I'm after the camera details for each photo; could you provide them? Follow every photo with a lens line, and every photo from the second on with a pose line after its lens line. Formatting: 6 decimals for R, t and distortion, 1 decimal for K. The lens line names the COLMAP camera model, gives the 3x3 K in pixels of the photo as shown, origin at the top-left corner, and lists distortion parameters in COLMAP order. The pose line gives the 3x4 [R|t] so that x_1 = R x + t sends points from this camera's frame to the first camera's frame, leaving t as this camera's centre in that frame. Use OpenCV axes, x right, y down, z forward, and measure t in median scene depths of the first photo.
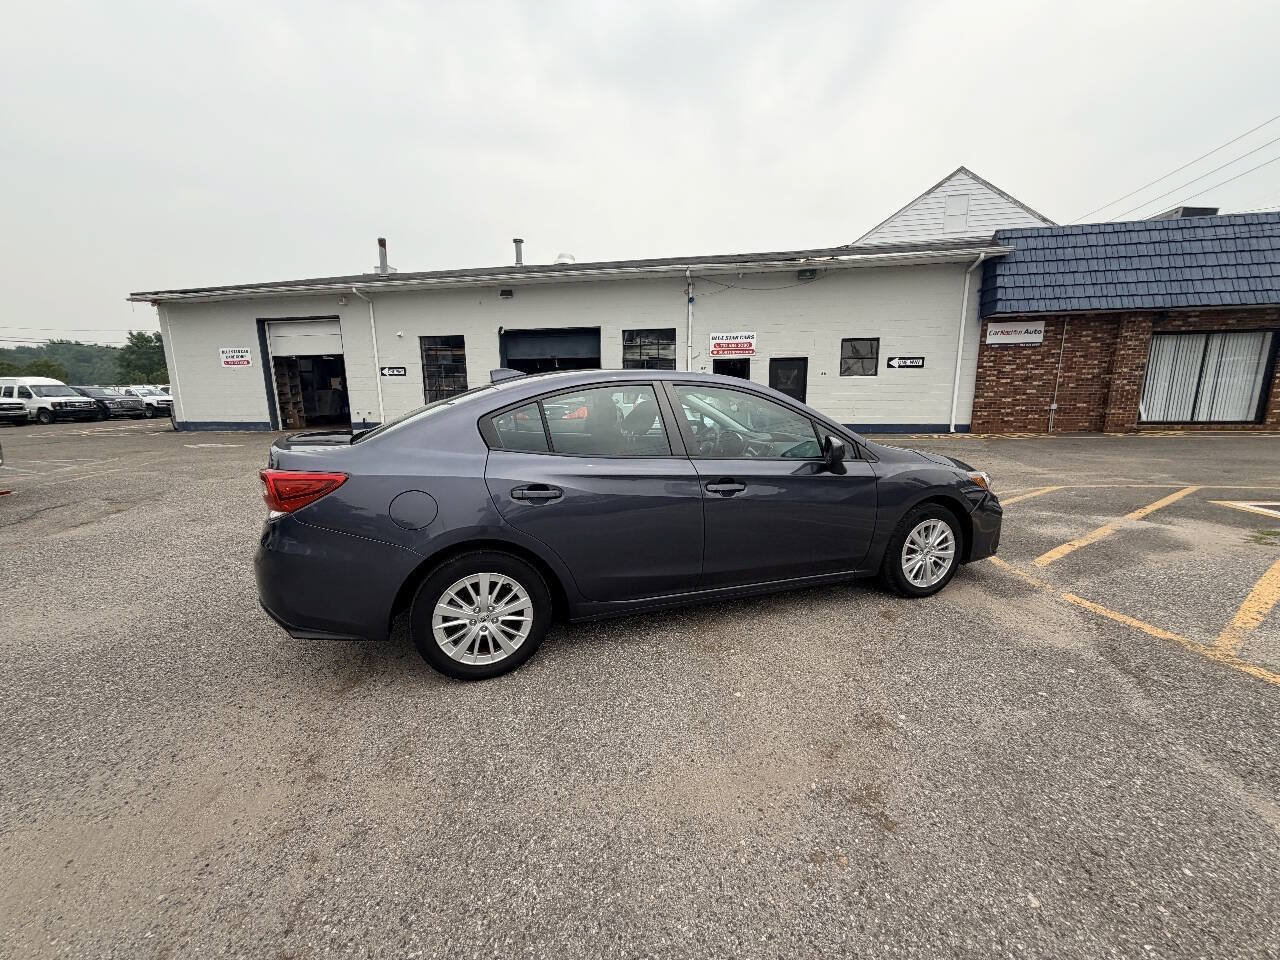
lens RADIAL K [[509.1, 0, 639.1], [0, 509.1, 478.1], [0, 0, 1]] dist [-0.000893, 0.000101]
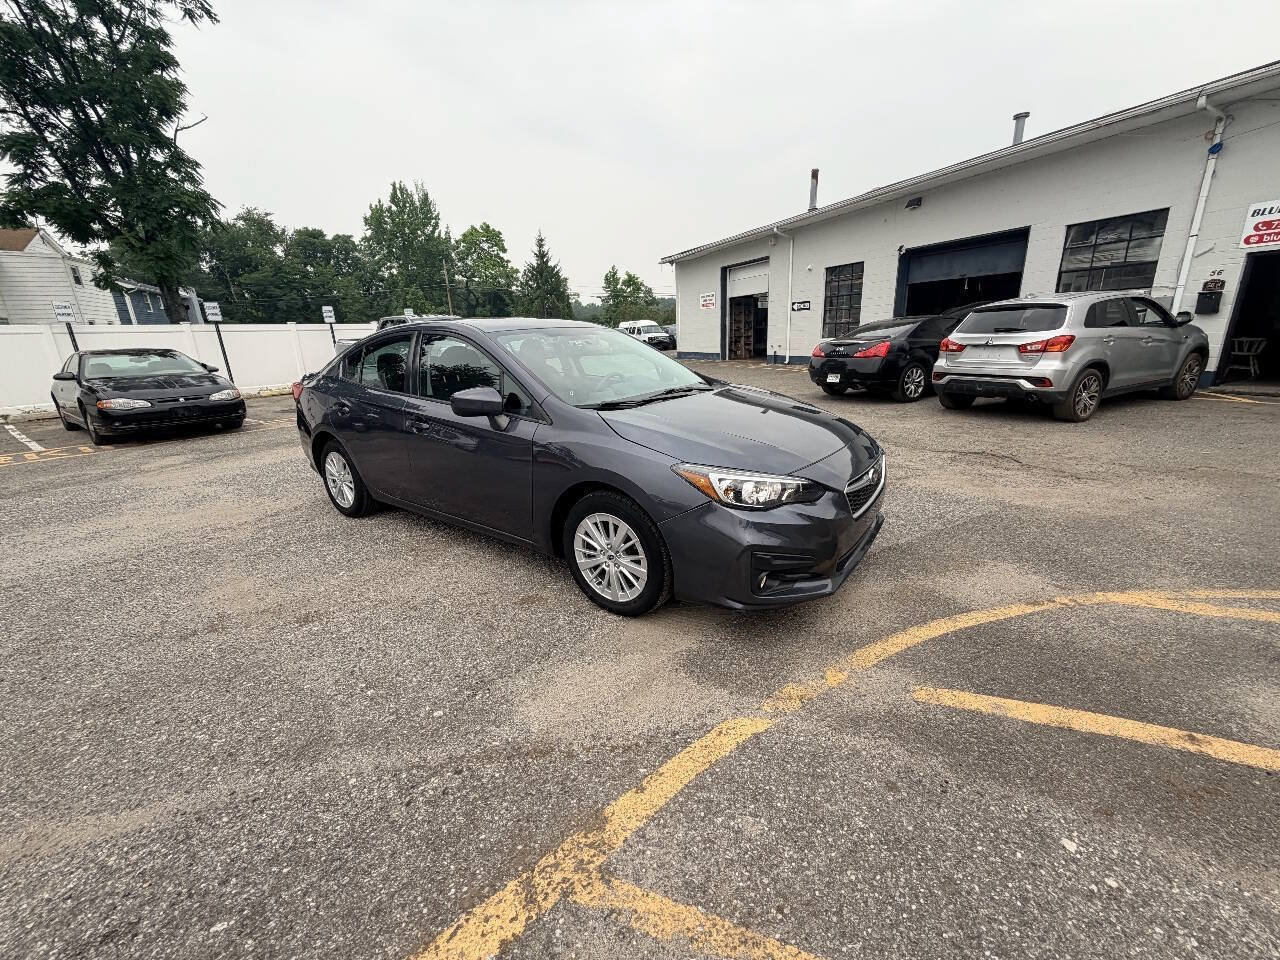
lens RADIAL K [[508.5, 0, 638.4], [0, 508.5, 478.7], [0, 0, 1]] dist [-0.000953, 0.000175]
pose [[0.567694, 0.215639, -0.794496, 0.304049], [-0.109311, 0.976284, 0.186872, -0.028926], [0.815950, -0.019239, 0.577802, 0.157508]]
